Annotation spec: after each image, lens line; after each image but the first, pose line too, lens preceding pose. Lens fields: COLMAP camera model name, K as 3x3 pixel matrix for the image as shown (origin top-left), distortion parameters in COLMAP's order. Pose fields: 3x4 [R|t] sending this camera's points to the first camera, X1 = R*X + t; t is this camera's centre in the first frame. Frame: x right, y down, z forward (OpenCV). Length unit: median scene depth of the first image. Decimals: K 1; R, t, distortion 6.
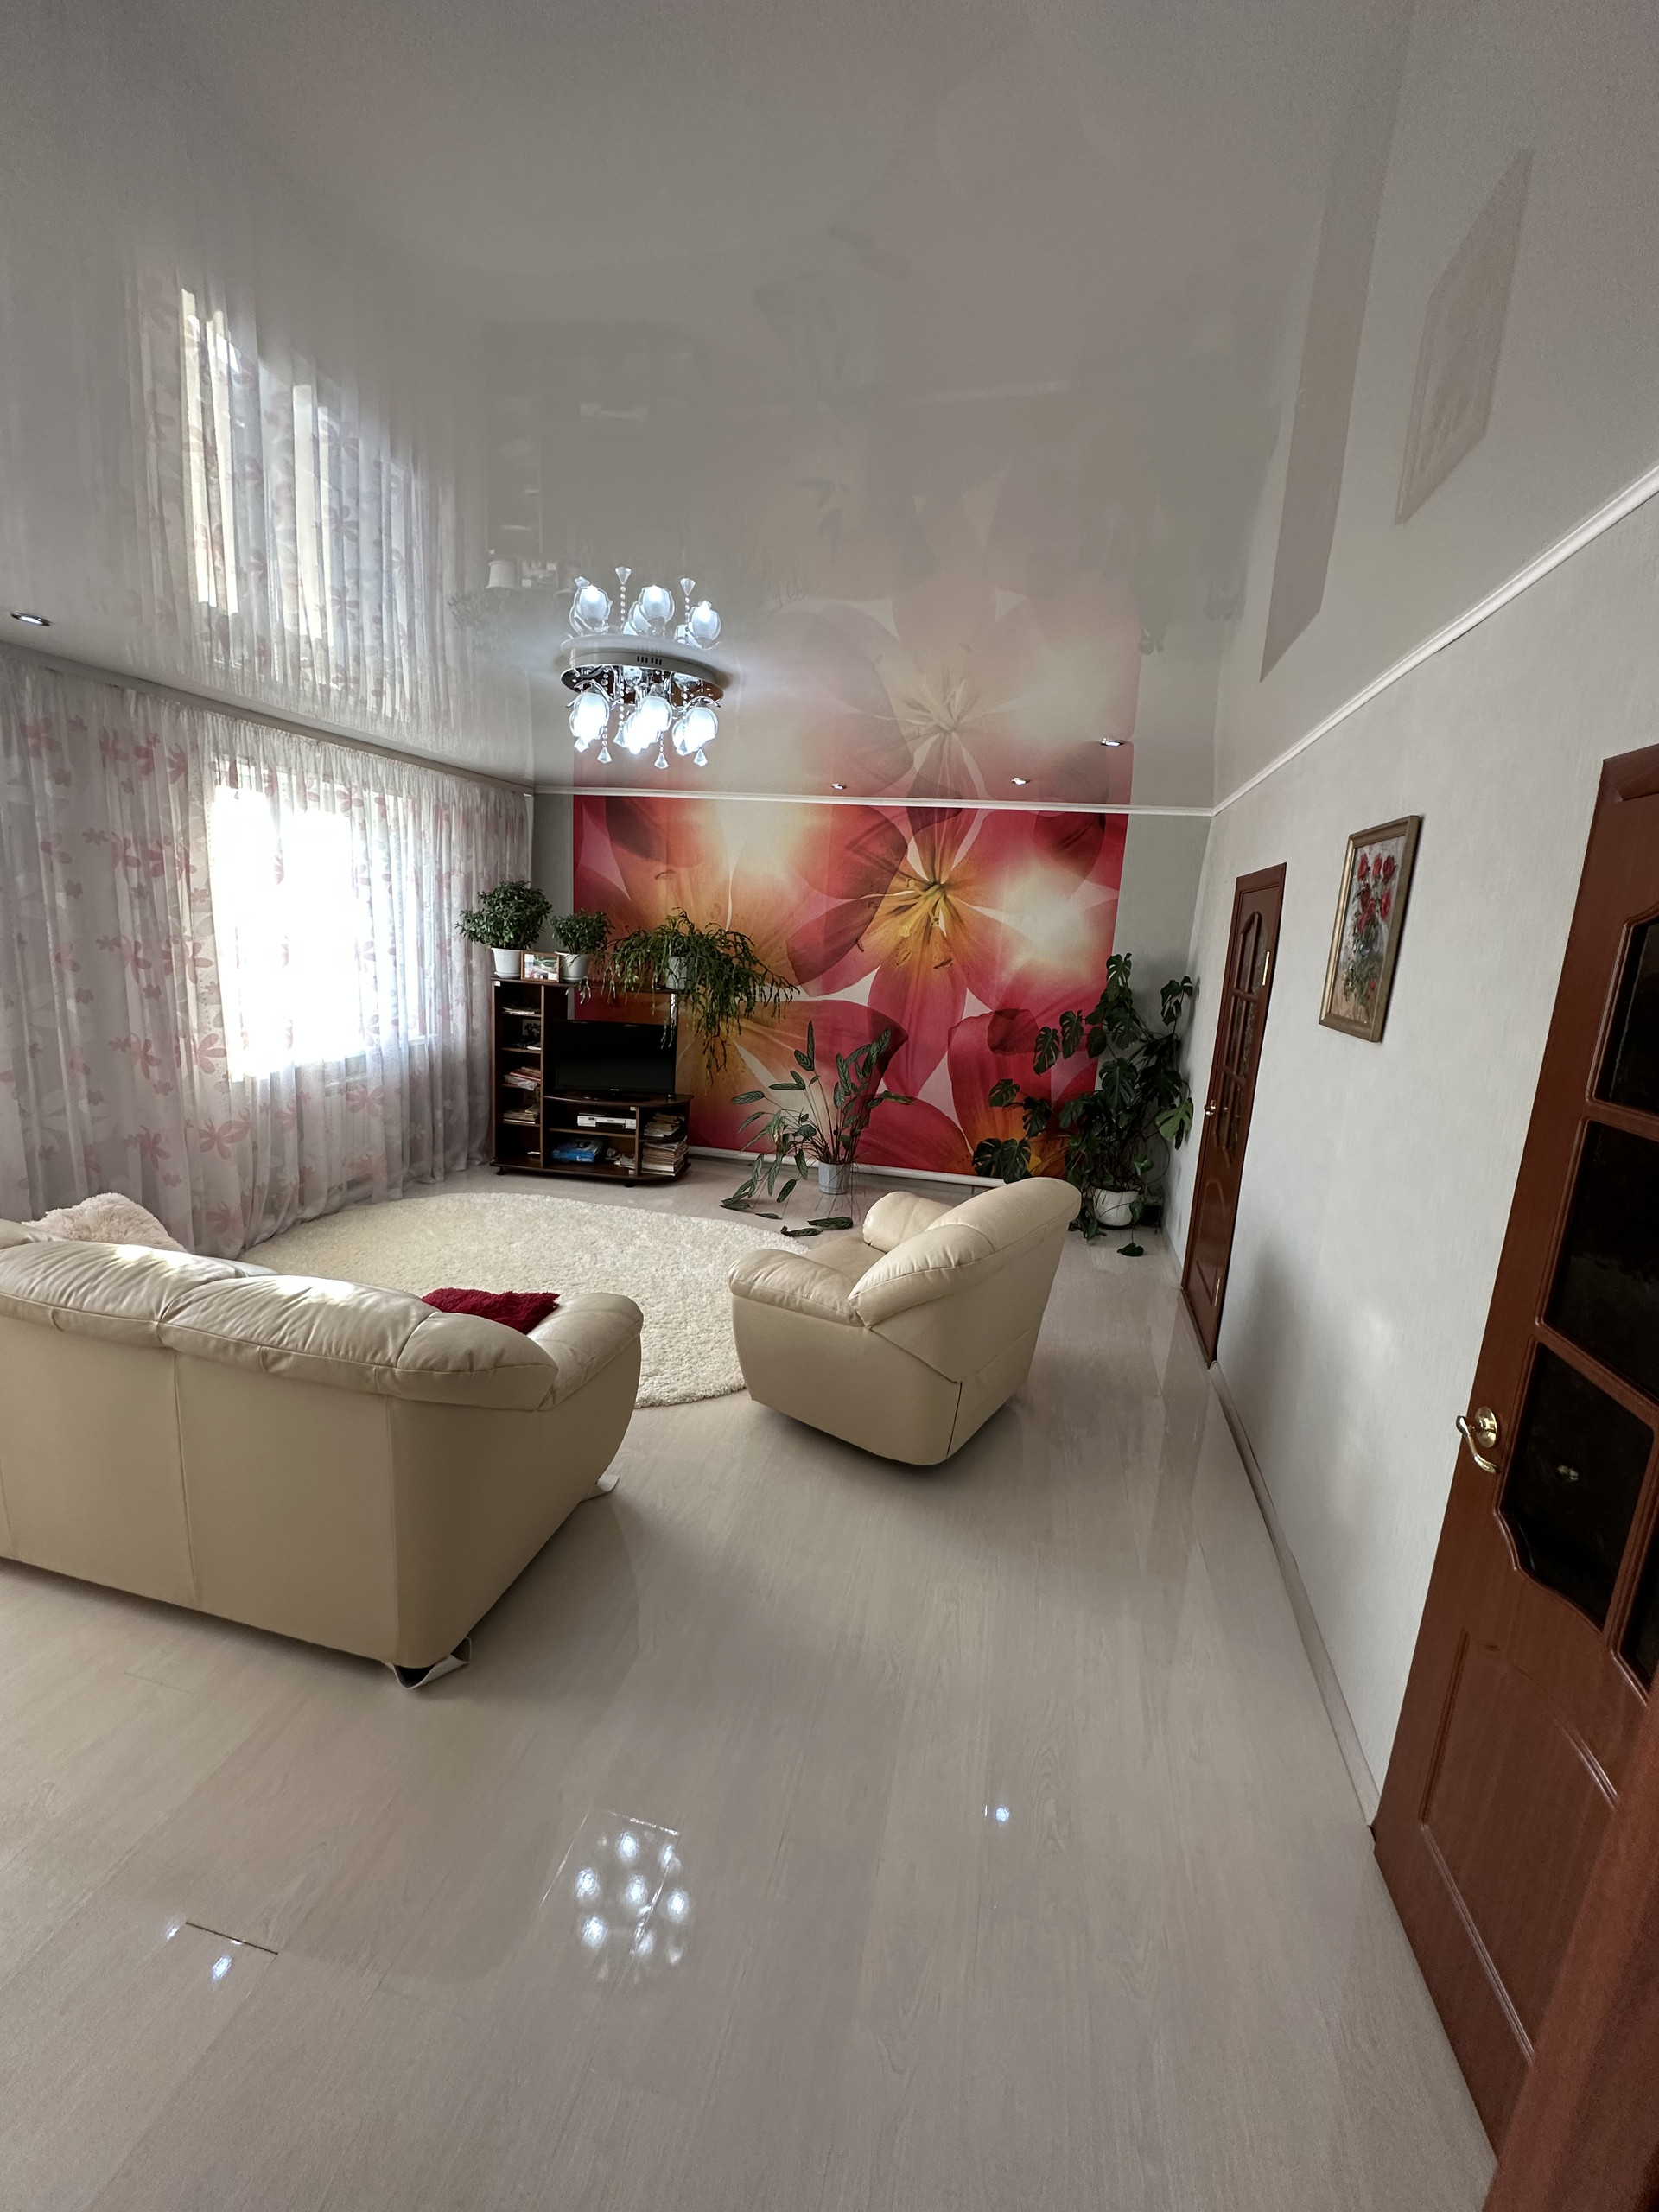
lens RADIAL K [[895.5, 0, 828.9], [0, 895.5, 1101.1], [0, 0, 1]] dist [-0.000169, -0.000086]
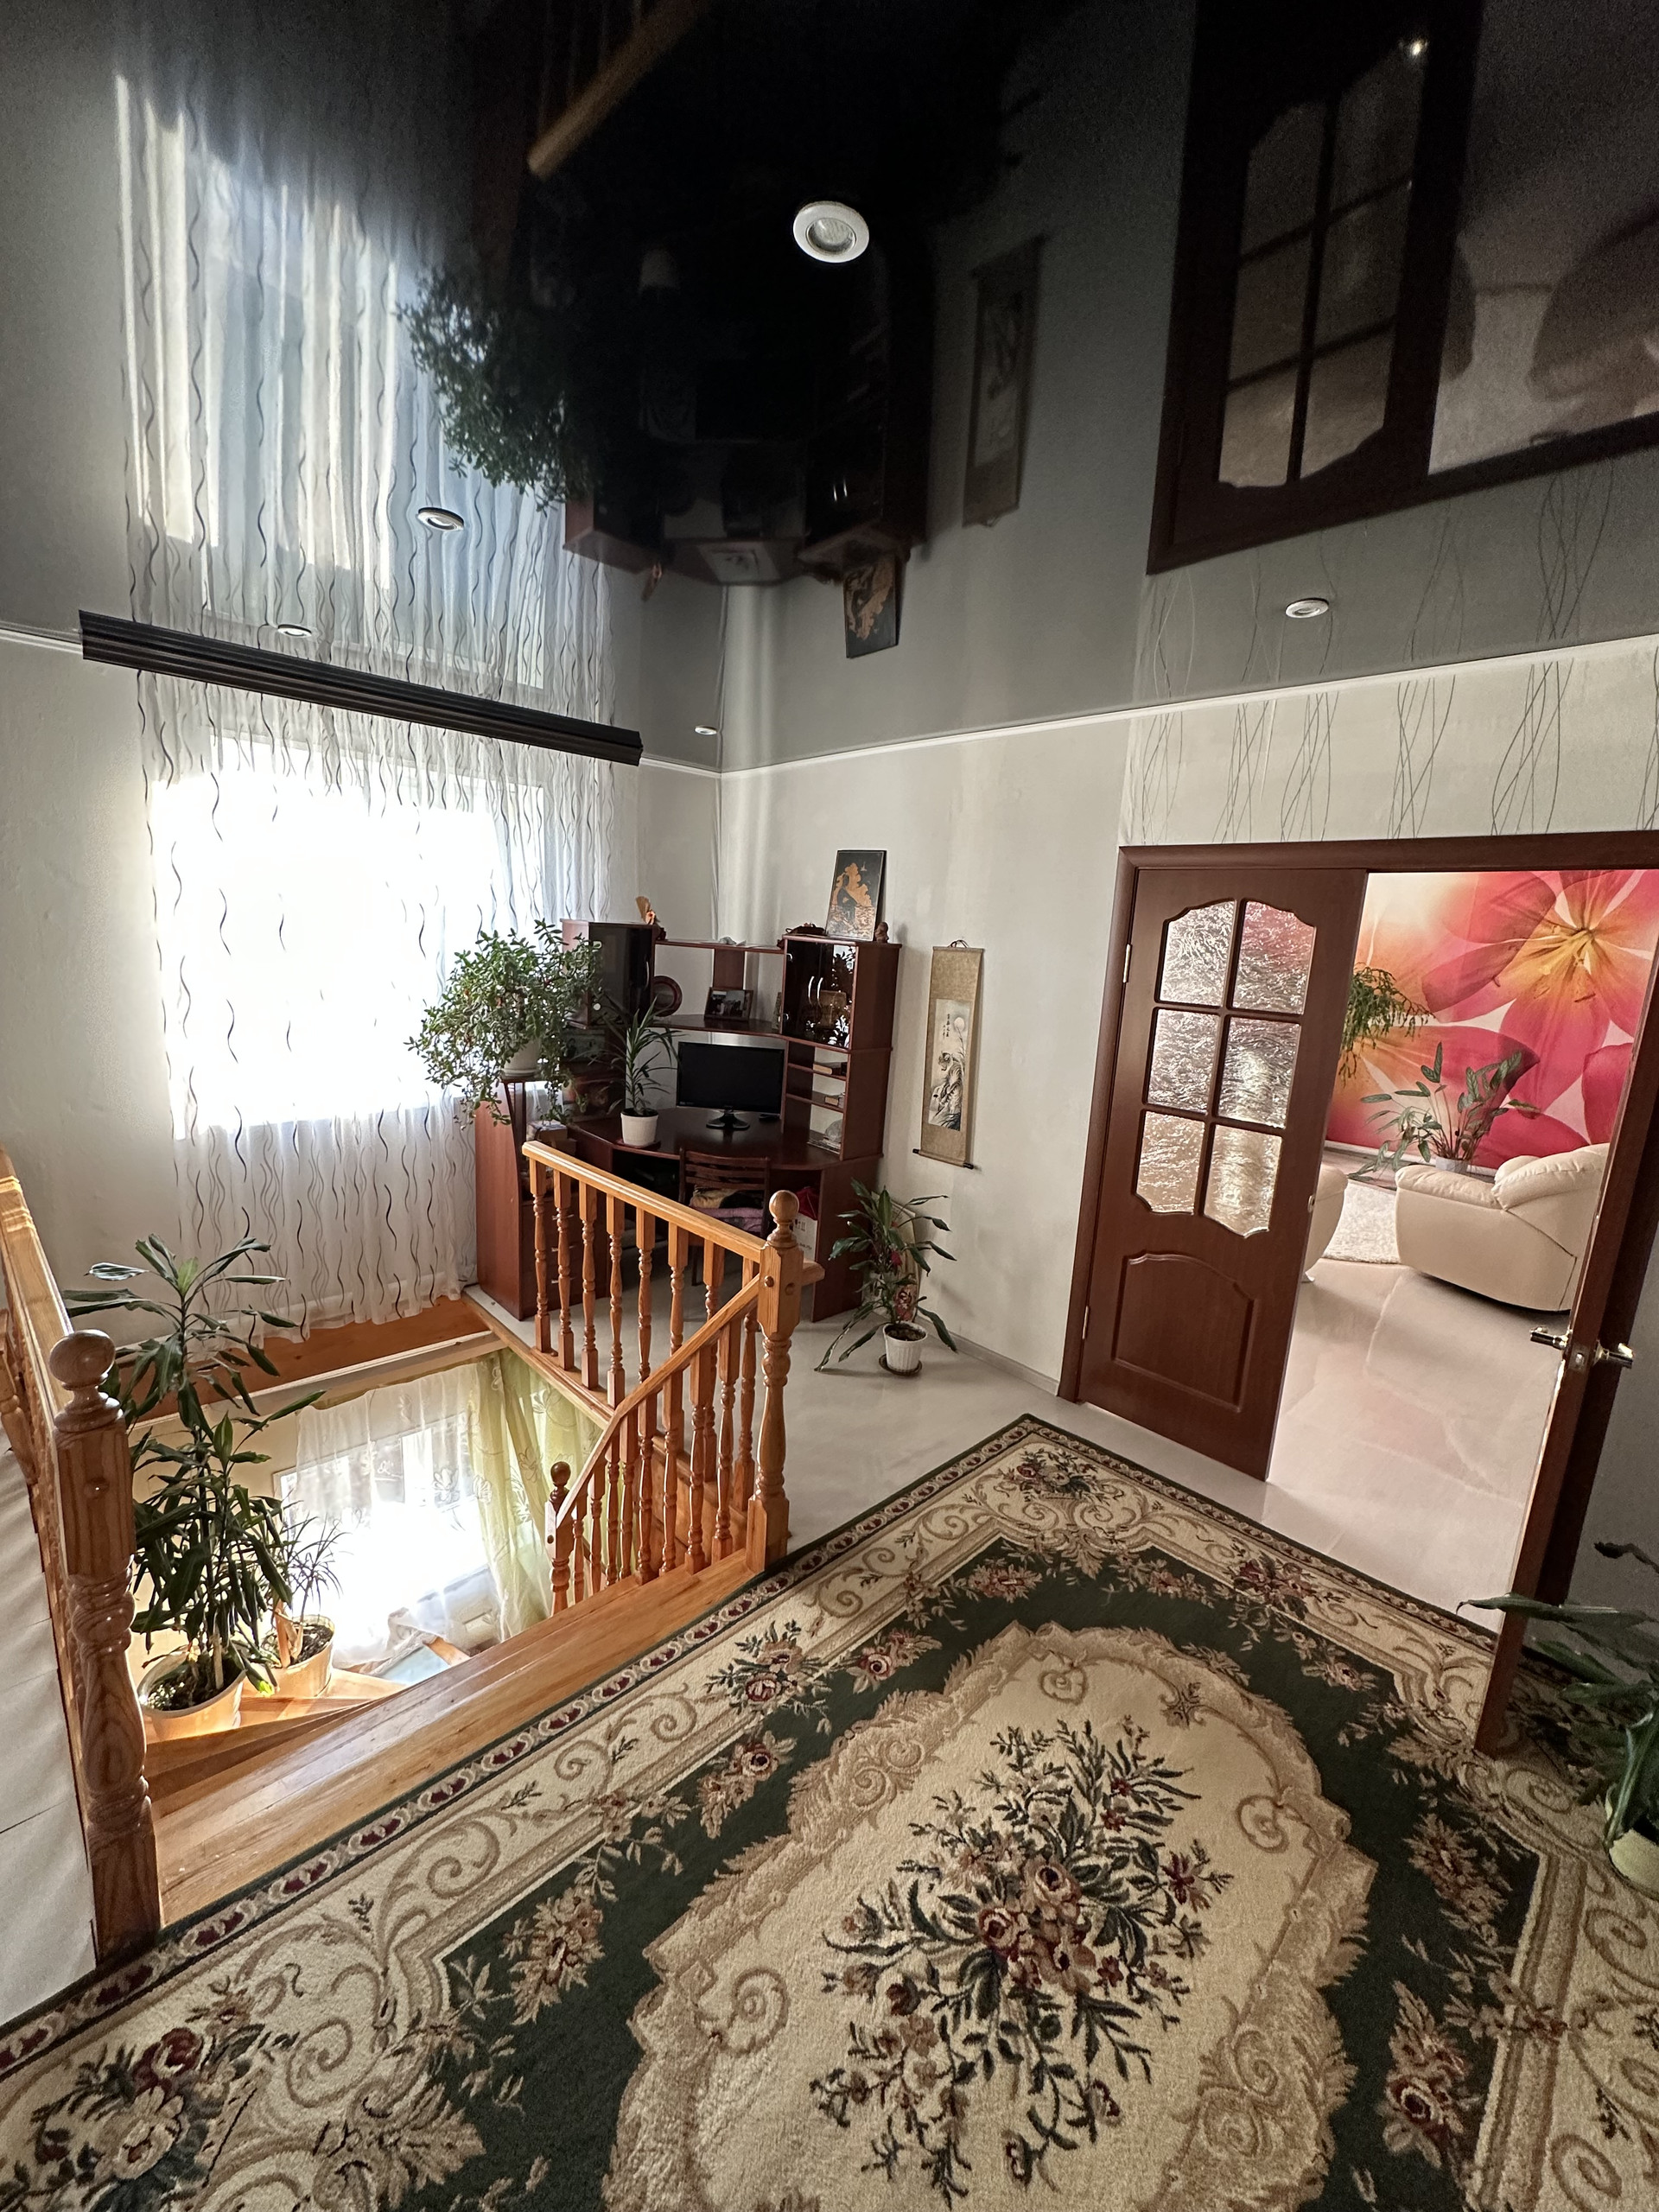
lens RADIAL K [[895.5, 0, 831.3], [0, 895.5, 1102.3], [0, 0, 1]] dist [-0.000169, -0.000086]
pose [[0.842328, 0.086499, -0.531979, -0.065223], [-0.113148, 0.993422, -0.017628, 0.110250], [0.526955, 0.075041, 0.846574, -0.479018]]
